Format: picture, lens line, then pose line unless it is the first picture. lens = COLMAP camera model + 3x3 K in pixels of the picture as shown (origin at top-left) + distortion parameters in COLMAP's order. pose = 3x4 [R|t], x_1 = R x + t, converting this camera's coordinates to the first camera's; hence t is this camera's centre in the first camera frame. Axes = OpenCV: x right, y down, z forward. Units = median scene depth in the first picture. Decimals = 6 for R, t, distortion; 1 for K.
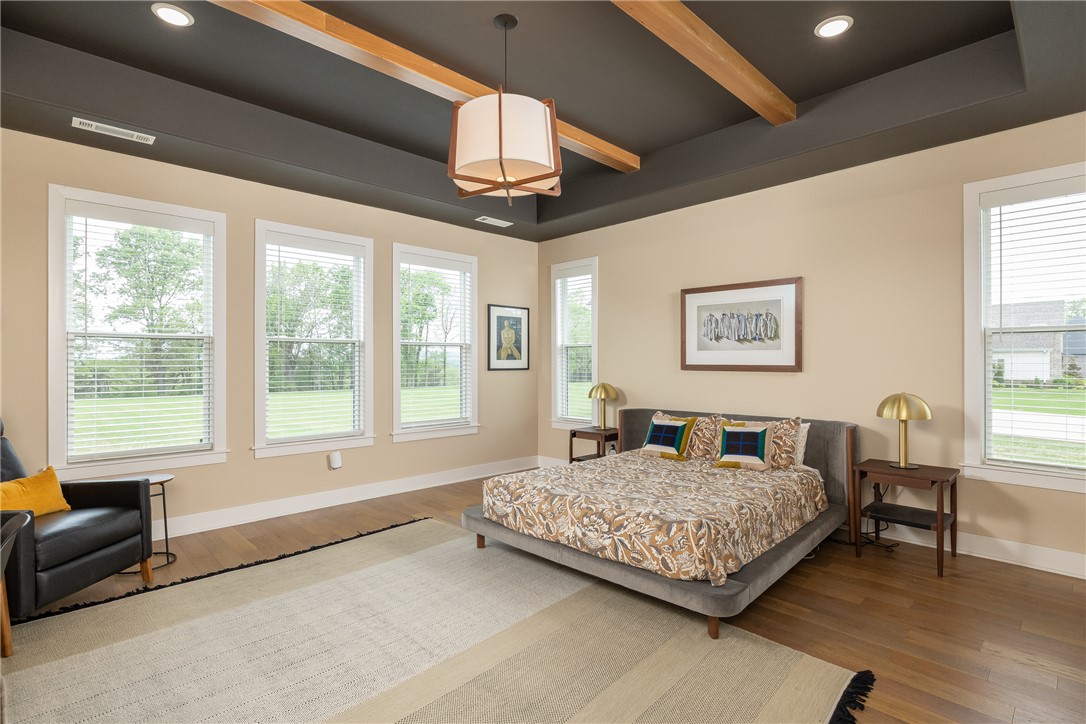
lens RADIAL K [[503.5, 0, 539.1], [0, 503.5, 363.1], [0, 0, 1]] dist [-0.031054, 0.000034]
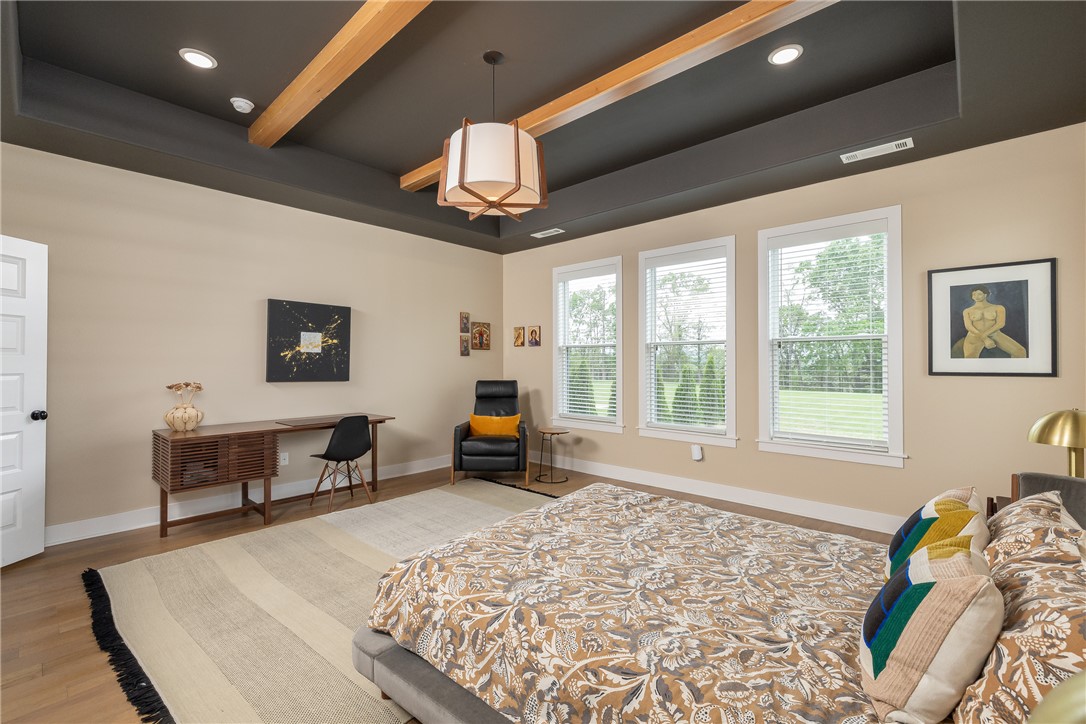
lens RADIAL K [[466.6, 0, 543.0], [0, 466.6, 362.0], [0, 0, 1]] dist [0.000645, 0.000044]
pose [[0.077956, 0.003879, -0.996949, 0.443882], [0.001047, 0.999992, 0.003972, -0.004403], [0.996956, -0.001353, 0.077952, 0.461456]]
